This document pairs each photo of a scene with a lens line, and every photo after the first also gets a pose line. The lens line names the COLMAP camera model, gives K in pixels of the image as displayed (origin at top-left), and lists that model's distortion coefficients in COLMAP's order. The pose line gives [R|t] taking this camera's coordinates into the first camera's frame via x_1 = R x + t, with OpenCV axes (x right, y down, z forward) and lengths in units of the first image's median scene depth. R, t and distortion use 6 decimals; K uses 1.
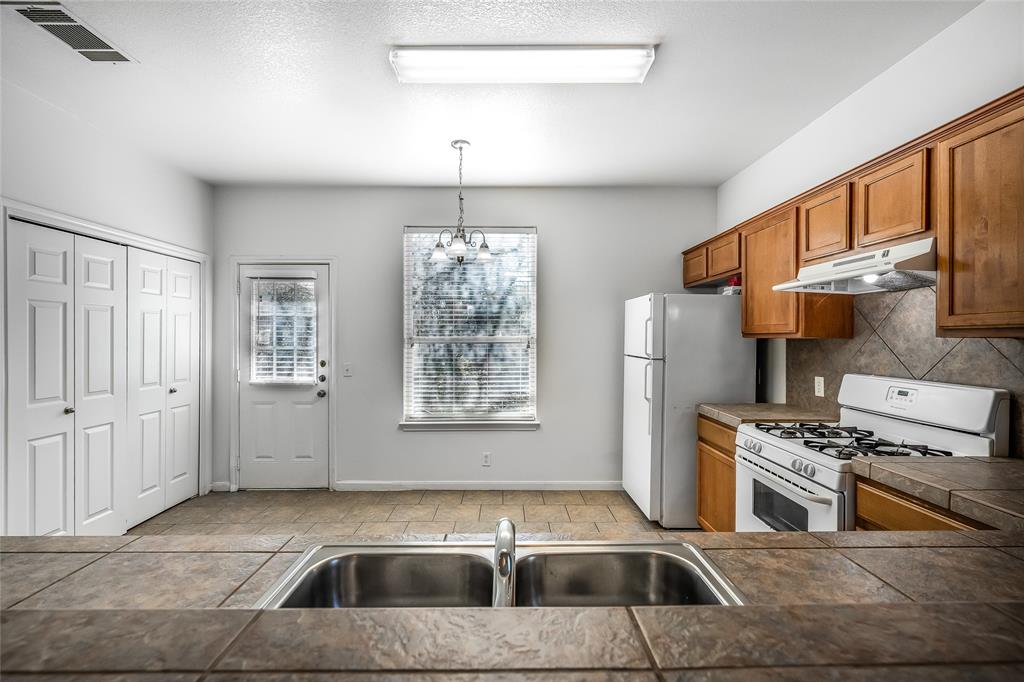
lens RADIAL K [[452.9, 0, 512.0], [0, 452.9, 341.0], [0, 0, 1]] dist [0.000078, 0.000114]
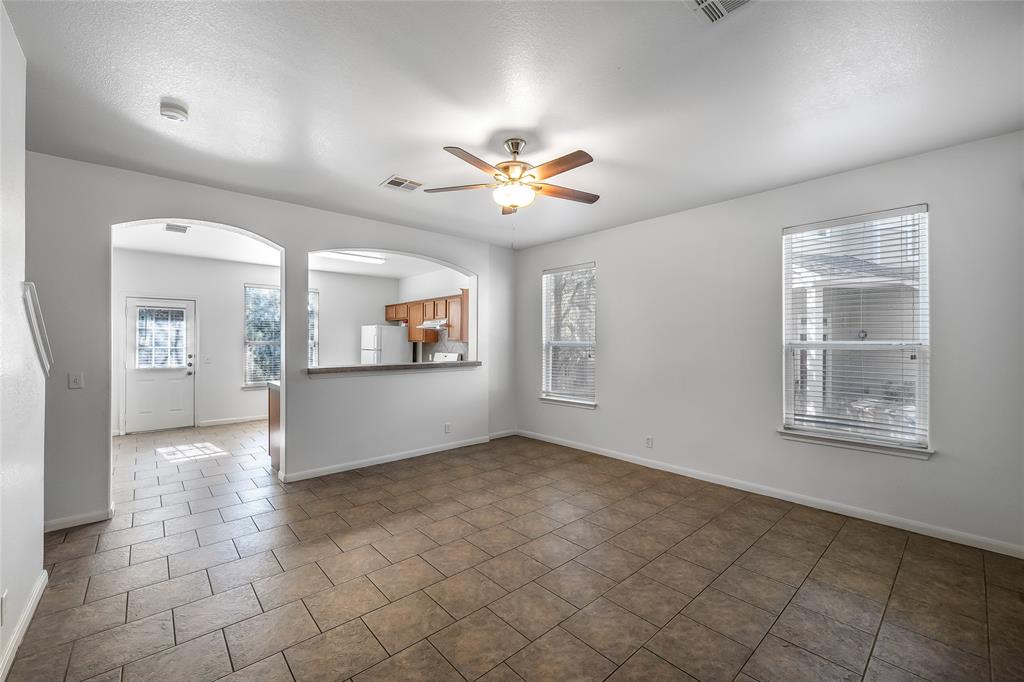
lens RADIAL K [[408.8, 0, 512.0], [0, 408.8, 341.0], [0, 0, 1]] dist [0.000801, 0.000039]
pose [[0.751519, 0.003082, 0.659704, -0.767900], [0.001787, 0.999976, -0.006708, 0.004936], [-0.659708, 0.006220, 0.751496, -1.506122]]
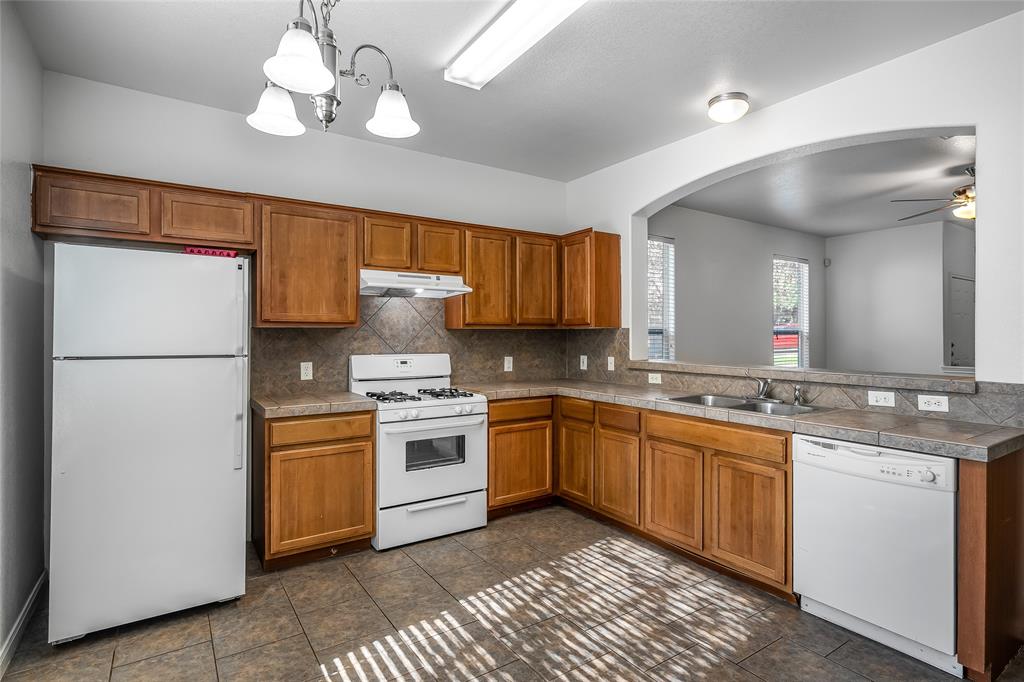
lens RADIAL K [[517.5, 0, 512.0], [0, 517.5, 341.0], [0, 0, 1]] dist [-0.000730, -0.000086]
pose [[-0.547923, -0.011634, 0.836448, -0.661297], [0.004573, 0.999847, 0.016902, 0.007920], [-0.836516, 0.013087, -0.547786, 1.278203]]
